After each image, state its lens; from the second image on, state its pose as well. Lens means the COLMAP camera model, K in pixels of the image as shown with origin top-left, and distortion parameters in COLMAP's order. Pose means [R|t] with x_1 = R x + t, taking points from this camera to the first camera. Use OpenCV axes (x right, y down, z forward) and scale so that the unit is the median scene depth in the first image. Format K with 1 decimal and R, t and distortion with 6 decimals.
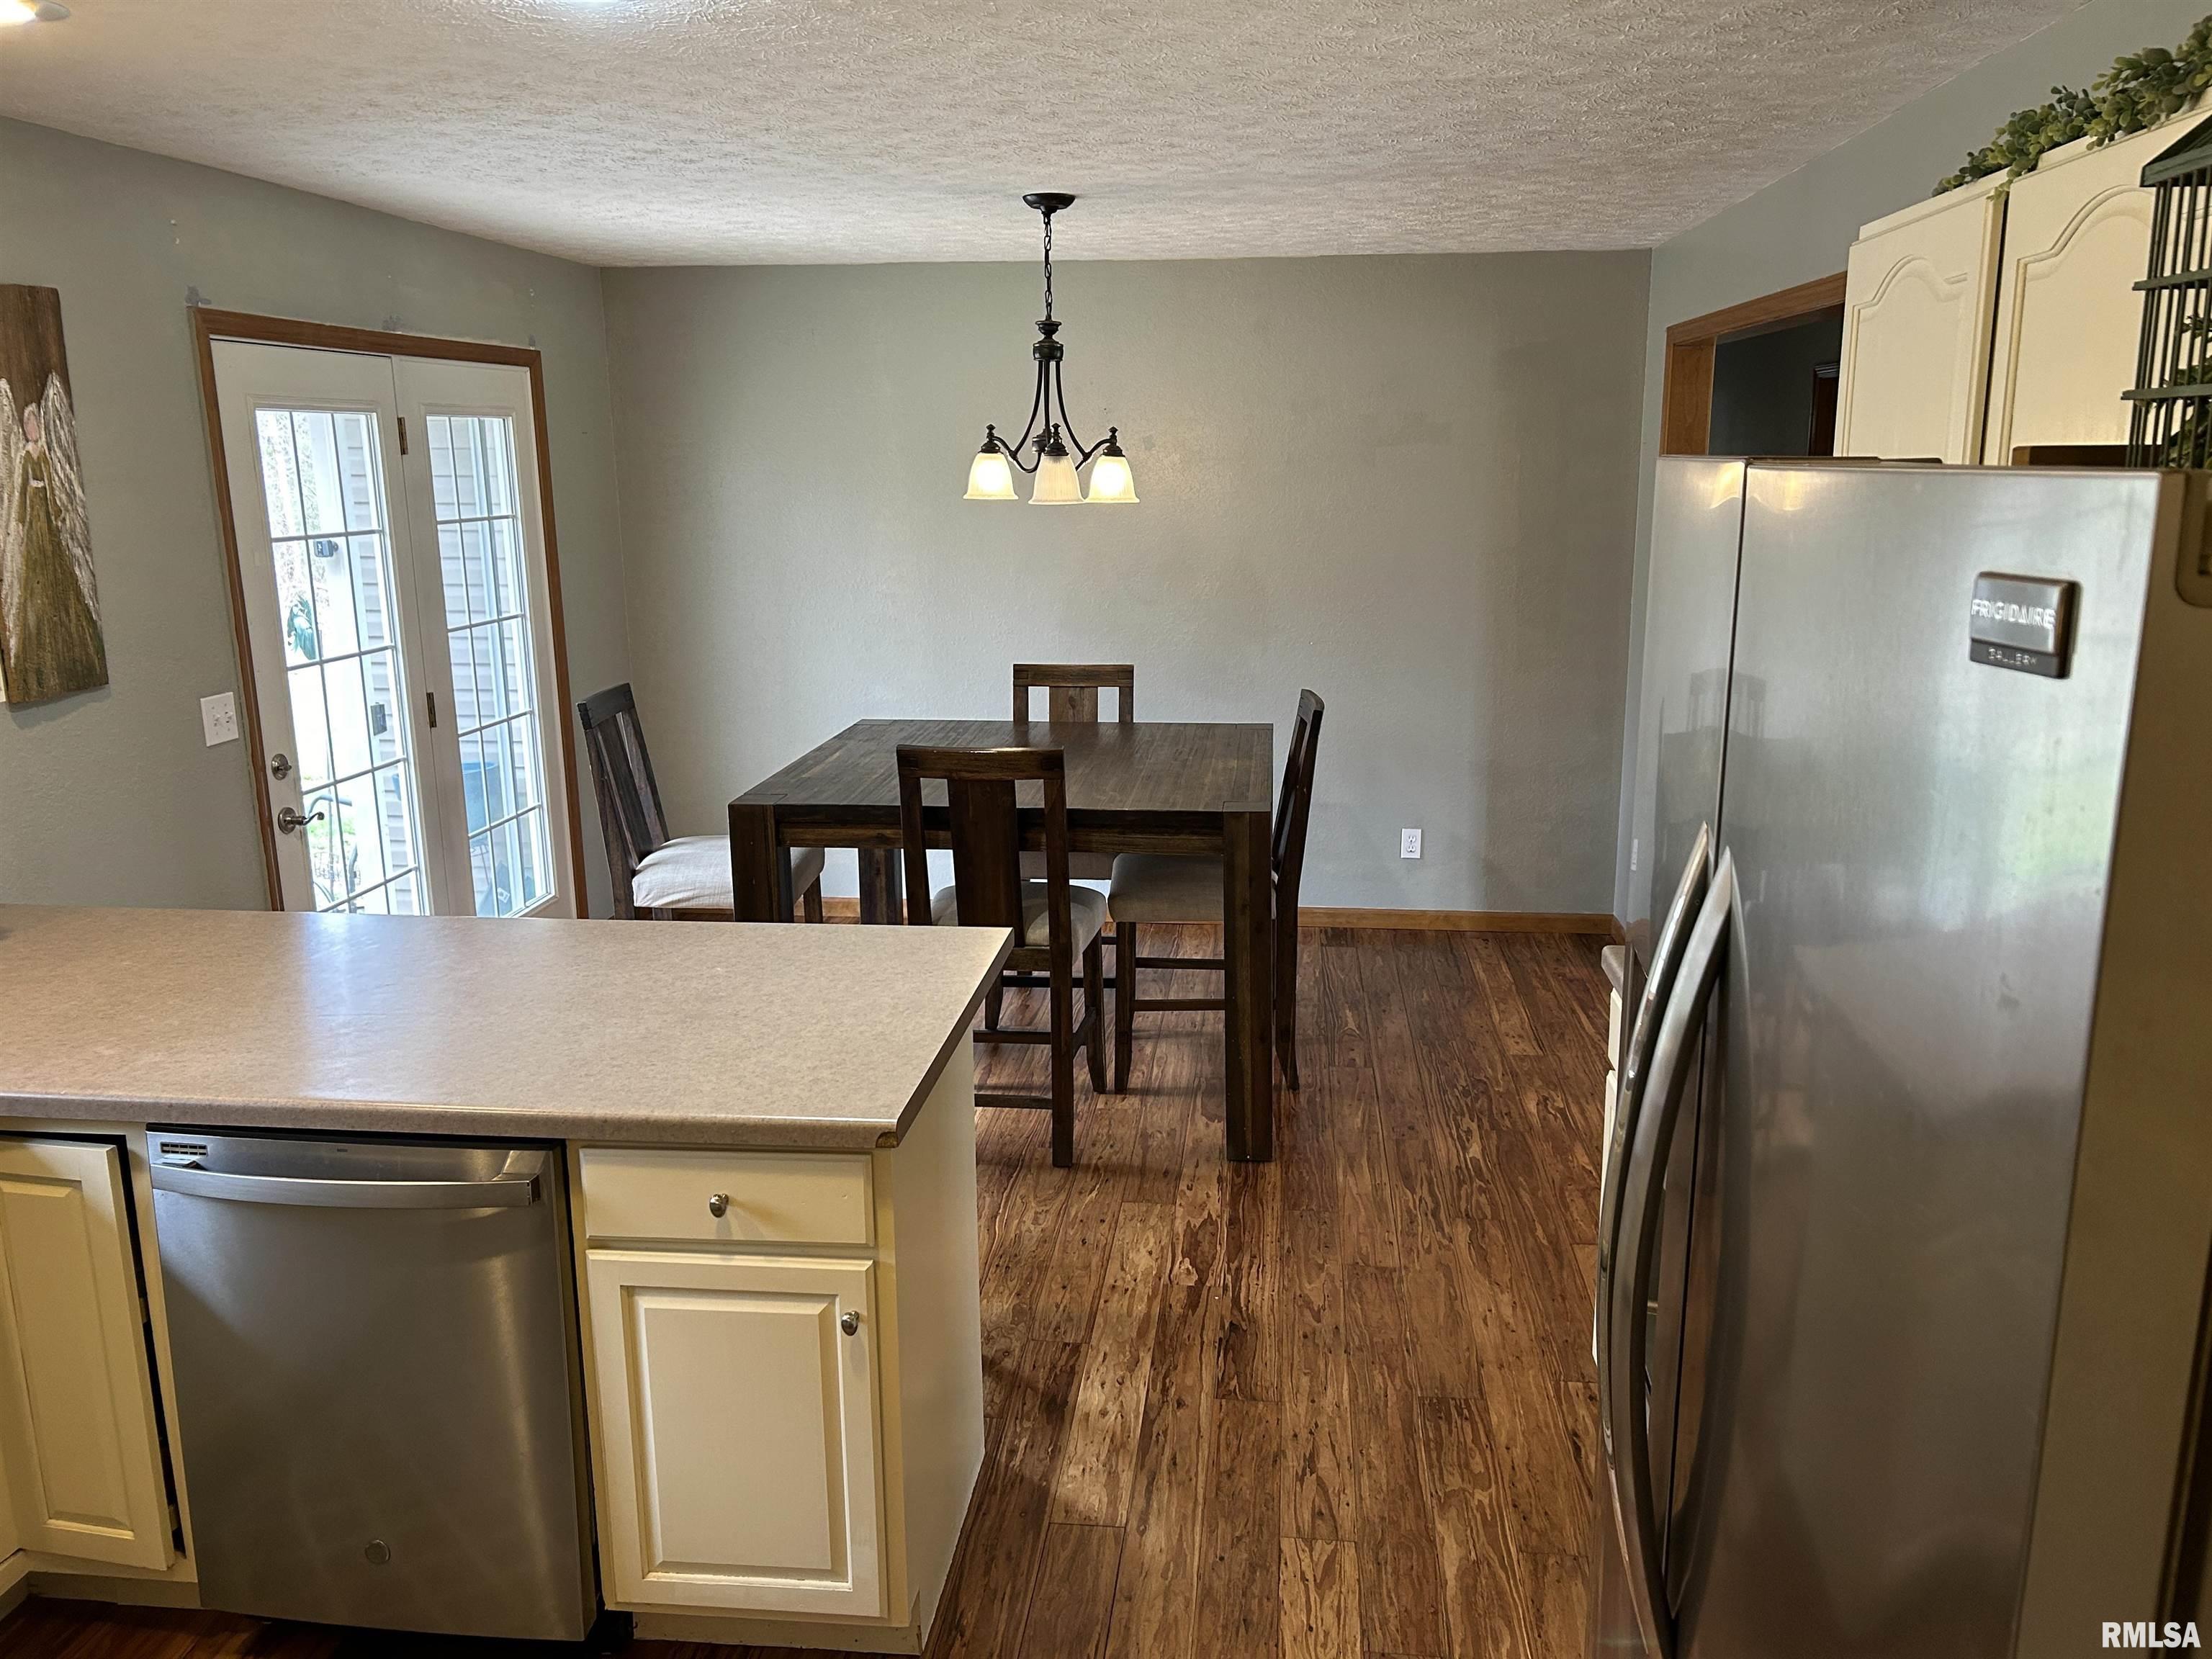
lens RADIAL K [[1670.1, 0, 1105.8], [0, 1670.1, 811.6], [0, 0, 1]] dist [0.084939, -0.074325]
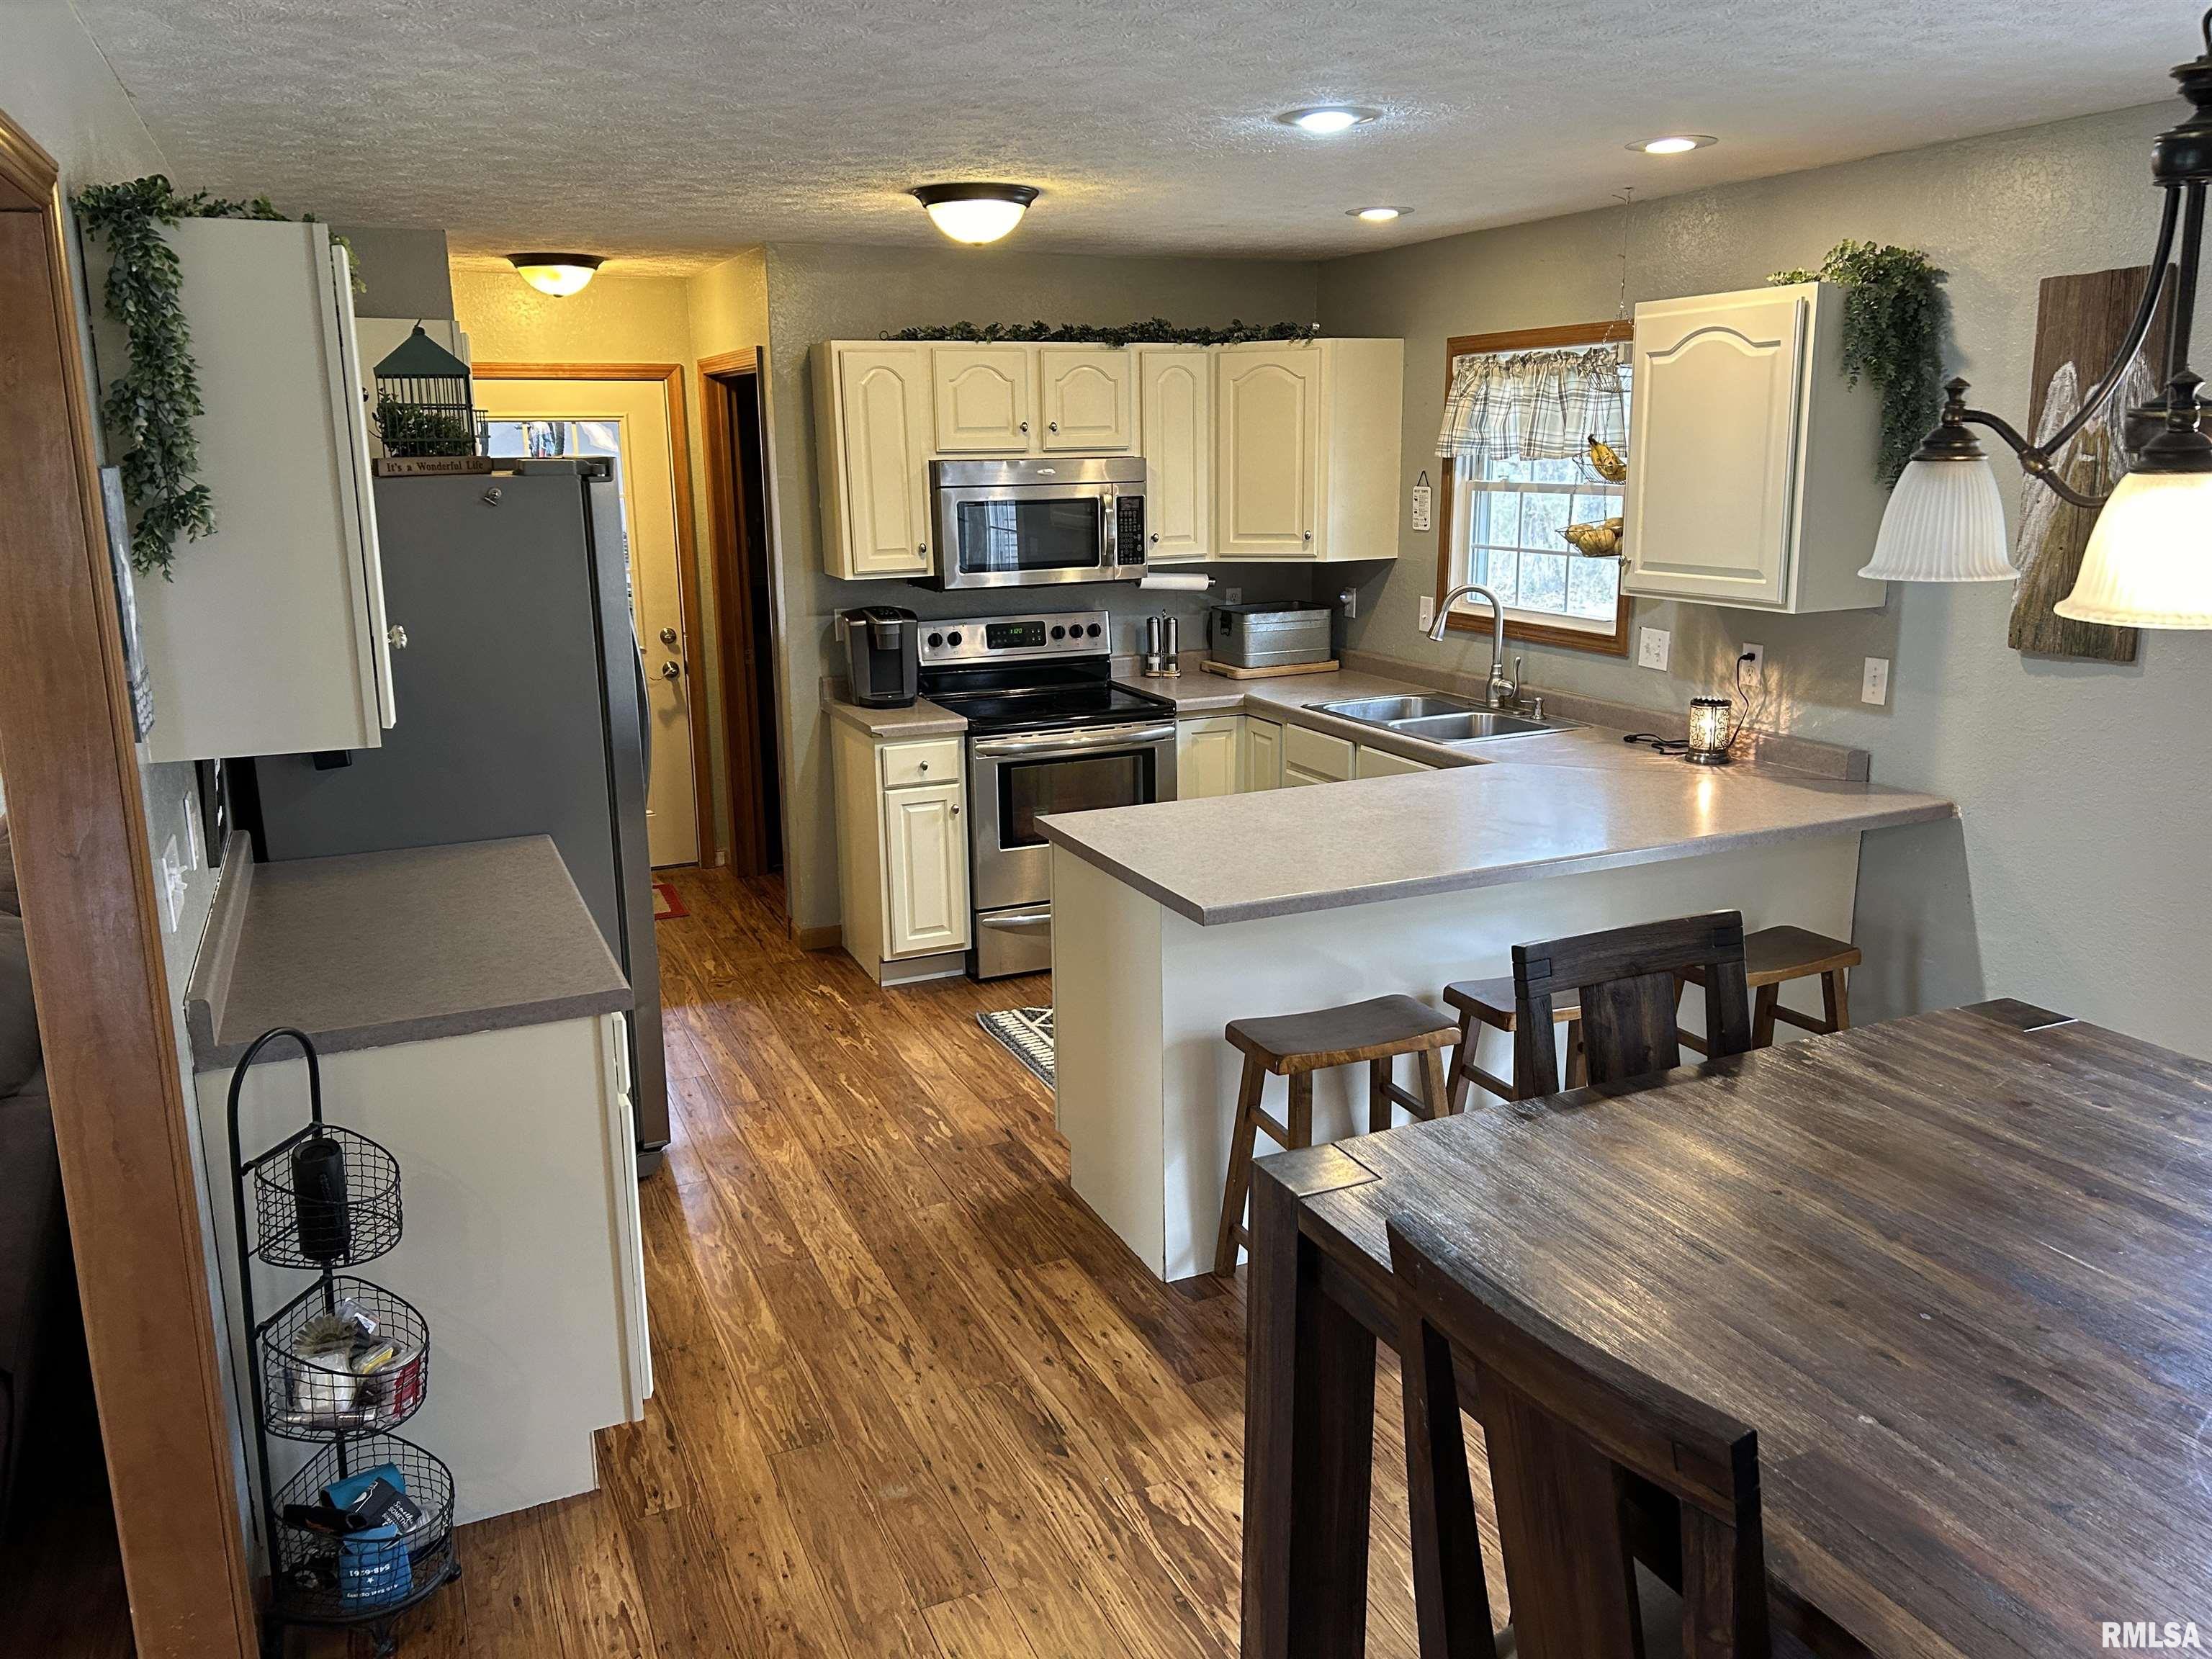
lens RADIAL K [[1670.1, 0, 1105.8], [0, 1670.1, 811.6], [0, 0, 1]] dist [0.084939, -0.074325]
pose [[-0.863059, 0.127100, -0.488850, 0.468264], [-0.093142, 0.911179, 0.401345, -0.371268], [0.496441, 0.391917, -0.774563, 1.651697]]
